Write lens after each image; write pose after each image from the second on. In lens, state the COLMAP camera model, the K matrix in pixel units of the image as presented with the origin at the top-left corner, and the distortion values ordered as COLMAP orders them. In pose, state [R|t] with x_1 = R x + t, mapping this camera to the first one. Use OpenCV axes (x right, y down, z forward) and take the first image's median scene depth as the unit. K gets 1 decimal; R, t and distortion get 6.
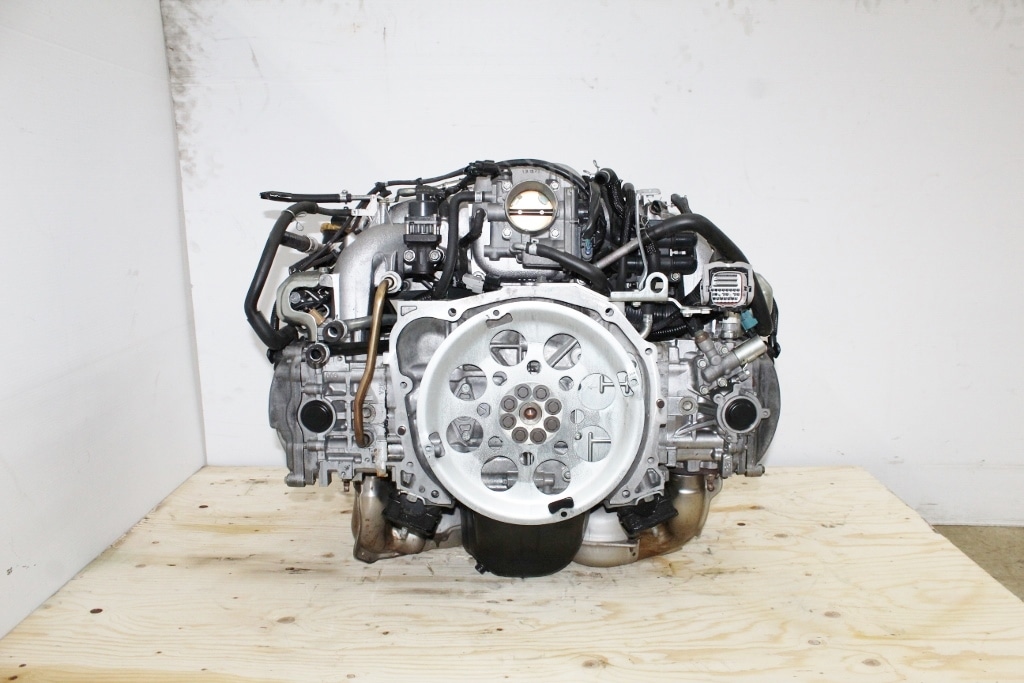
lens RADIAL K [[853.0, 0, 515.4], [0, 853.0, 342.5], [0, 0, 1]] dist [-0.136819, 0.096046]
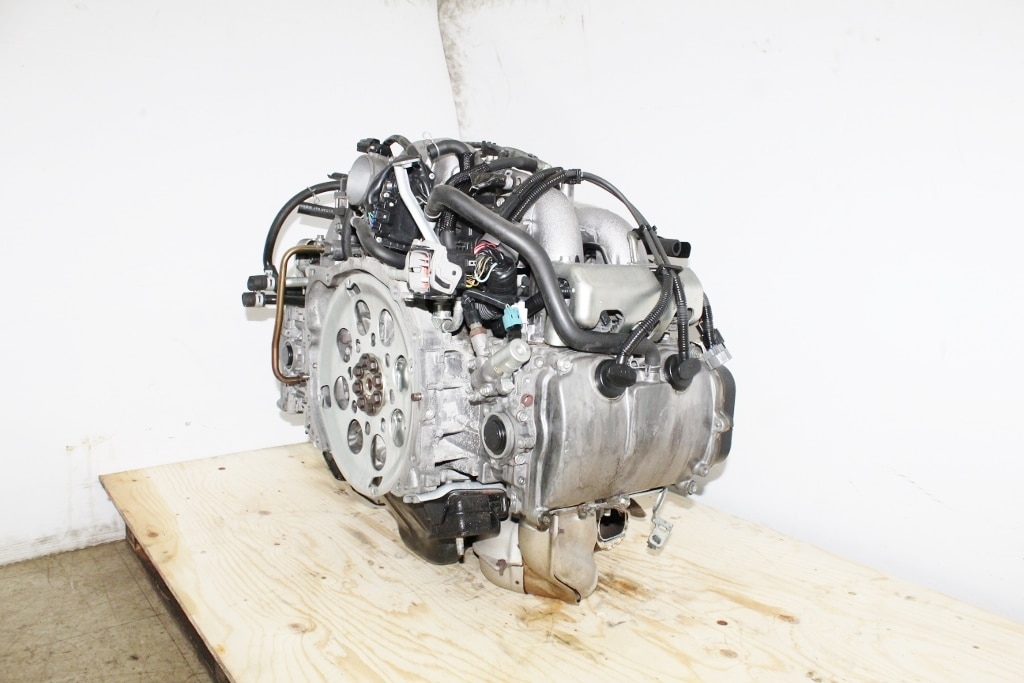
lens RADIAL K [[853.0, 0, 511.7], [0, 853.0, 338.0], [0, 0, 1]] dist [-0.136819, 0.096046]
pose [[0.598951, 0.140888, -0.788294, 0.654792], [-0.154415, 0.986246, 0.058941, -0.041588], [0.785757, 0.086422, 0.612469, 0.359918]]
